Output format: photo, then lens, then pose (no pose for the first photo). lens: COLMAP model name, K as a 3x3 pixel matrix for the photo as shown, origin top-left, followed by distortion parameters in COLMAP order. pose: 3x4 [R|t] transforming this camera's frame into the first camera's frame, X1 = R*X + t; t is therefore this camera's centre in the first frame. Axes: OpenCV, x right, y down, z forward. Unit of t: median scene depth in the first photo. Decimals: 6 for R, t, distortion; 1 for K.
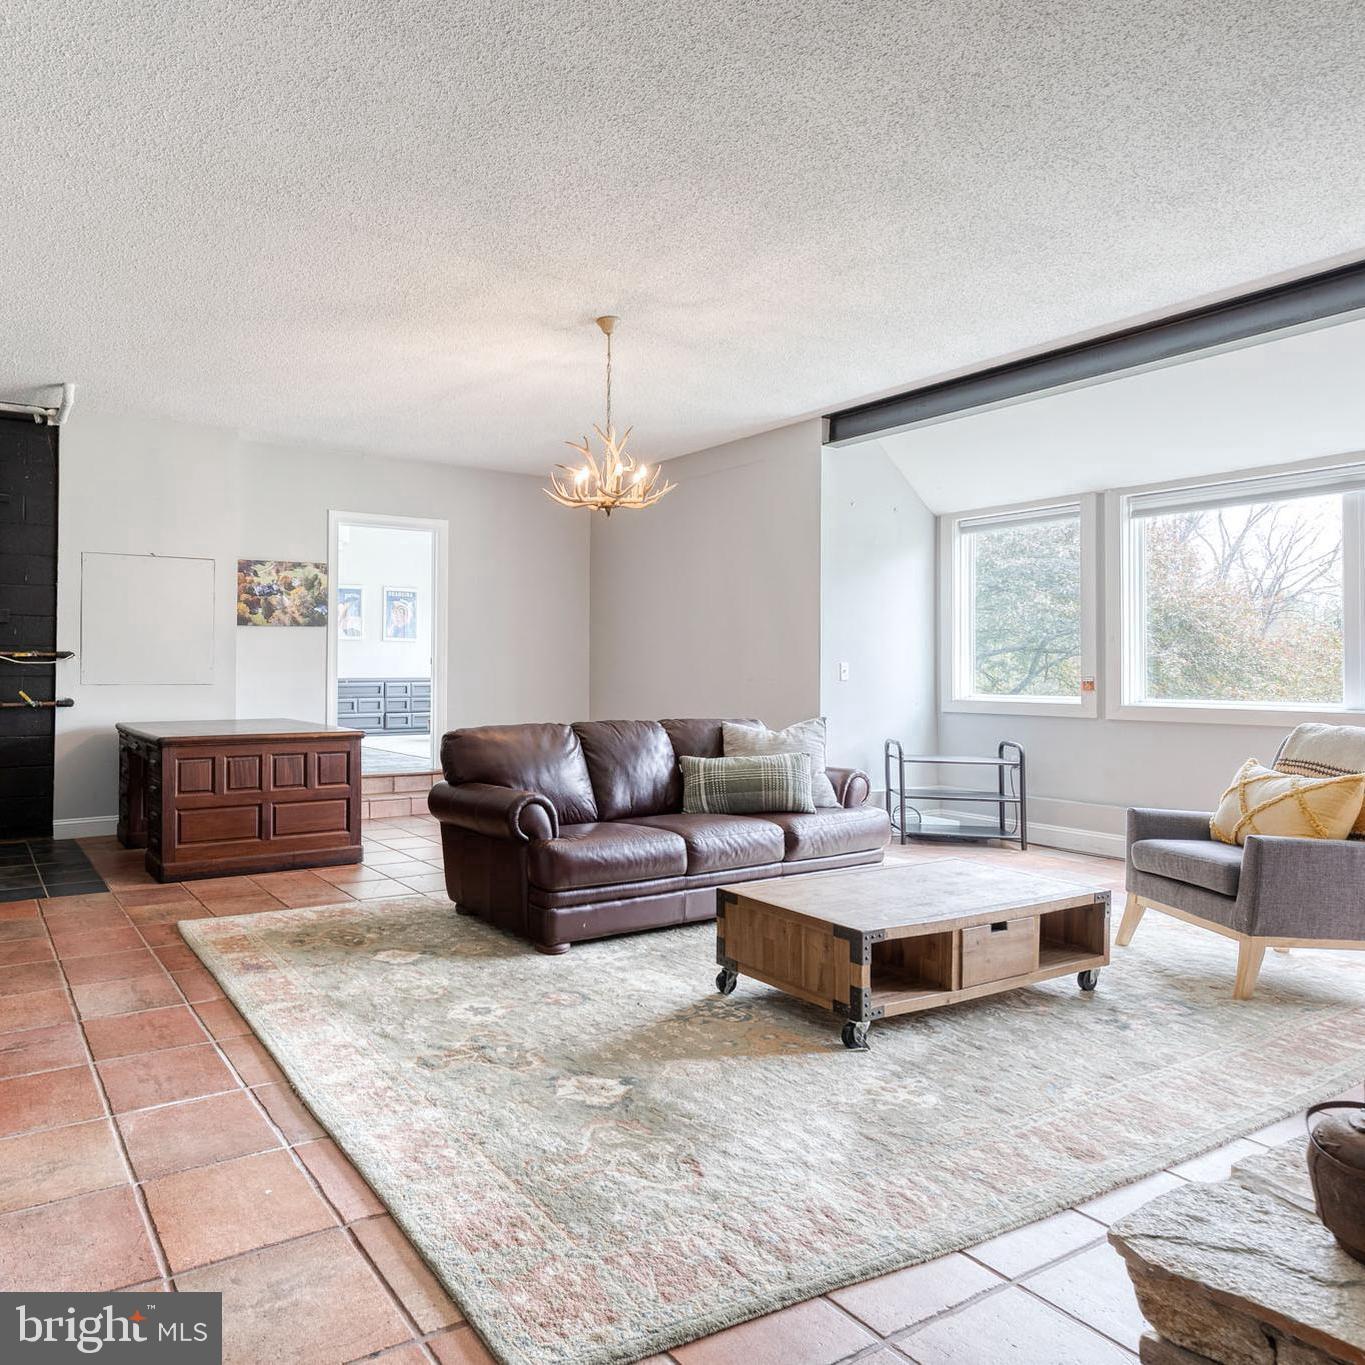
lens RADIAL K [[1095.0, 0, 681.0], [0, 1095.0, 678.6], [0, 0, 1]] dist [0.008172, -0.001570]
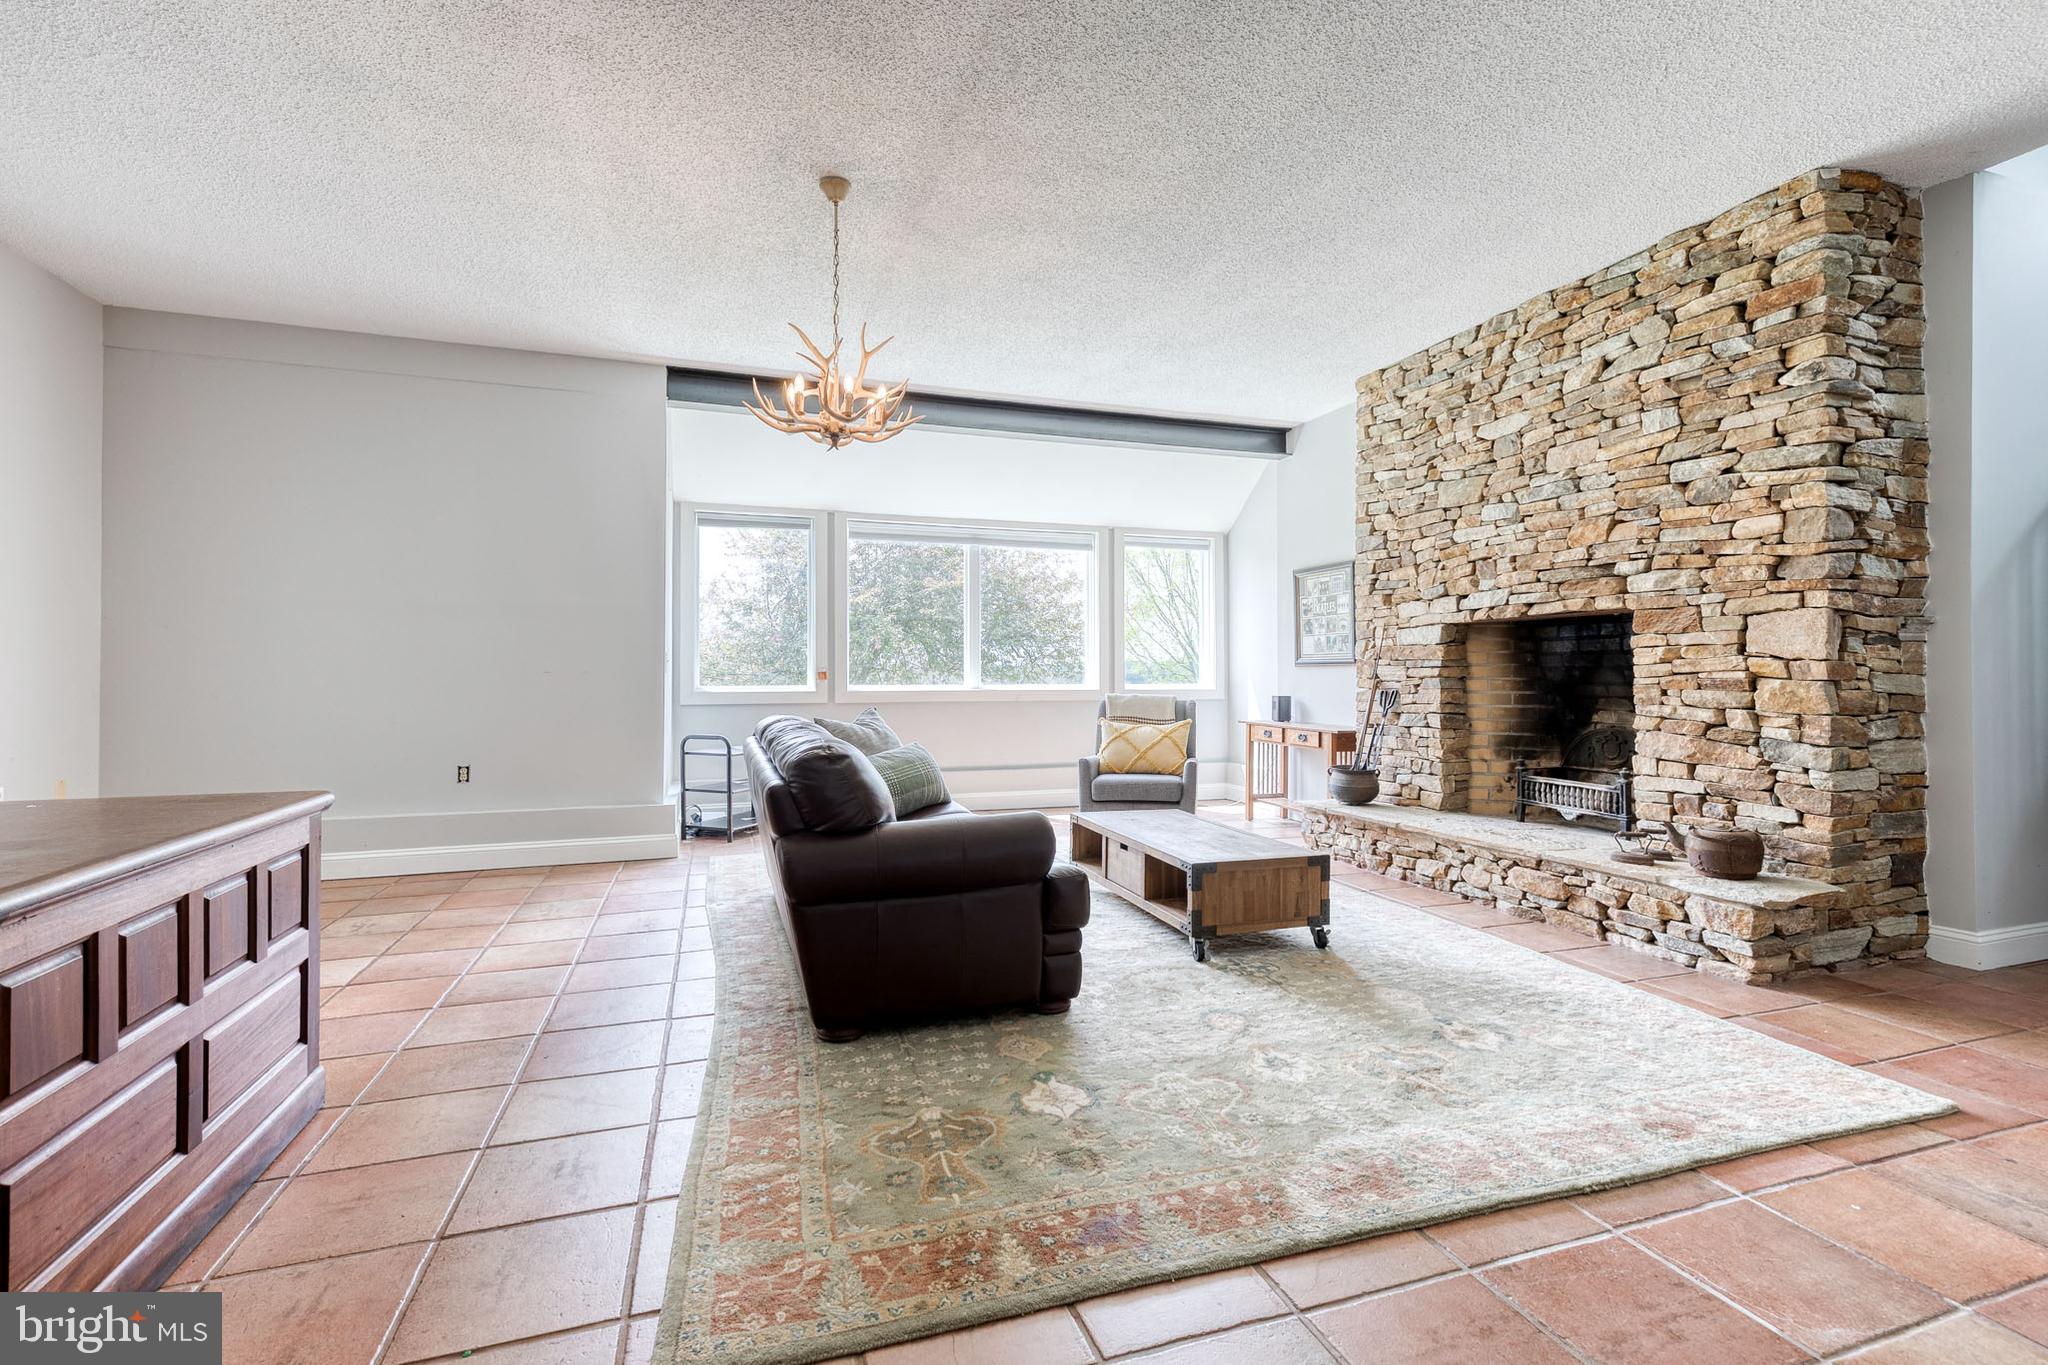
lens RADIAL K [[873.2, 0, 1020.1], [0, 873.2, 669.7], [0, 0, 1]] dist [0.000533, -0.000025]
pose [[0.243939, -0.000840, 0.969790, -0.880068], [0.014988, 0.999883, -0.002904, 0.011745], [-0.969675, 0.015243, 0.243923, 1.052825]]
